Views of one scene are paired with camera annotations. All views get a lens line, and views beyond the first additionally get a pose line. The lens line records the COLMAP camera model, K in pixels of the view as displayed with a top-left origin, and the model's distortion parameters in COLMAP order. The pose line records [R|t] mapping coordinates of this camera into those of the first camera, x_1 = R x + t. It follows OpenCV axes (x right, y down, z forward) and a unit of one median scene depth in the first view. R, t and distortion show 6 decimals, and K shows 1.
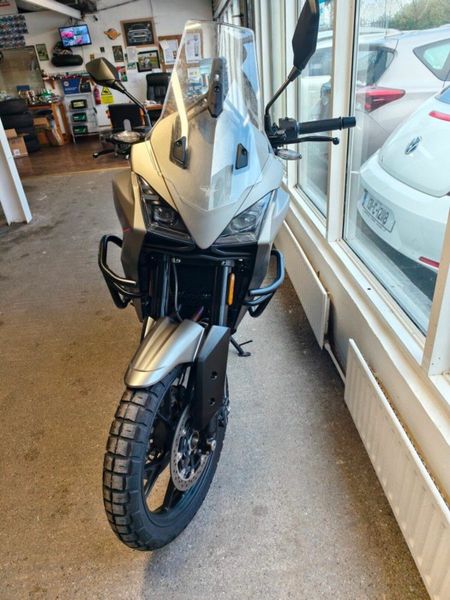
lens RADIAL K [[416.4, 0, 229.1], [0, 416.4, 299.2], [0, 0, 1]] dist [0.007876, -0.018211]
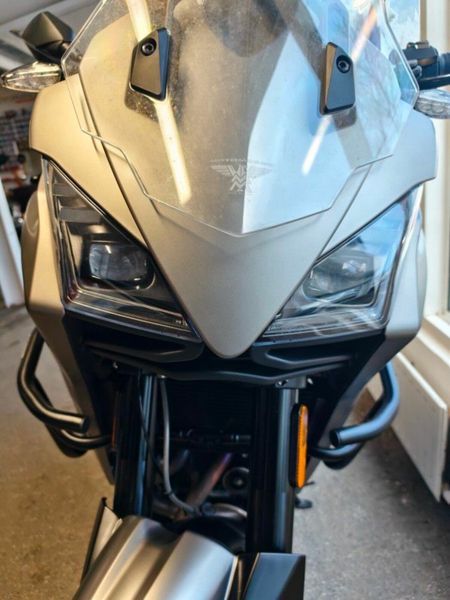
lens RADIAL K [[416.4, 0, 229.1], [0, 416.4, 299.2], [0, 0, 1]] dist [0.007876, -0.018211]
pose [[0.997421, -0.035034, -0.062636, -0.035079], [0.023163, 0.983194, -0.181086, -0.094305], [0.067927, 0.179169, 0.981471, 0.597499]]
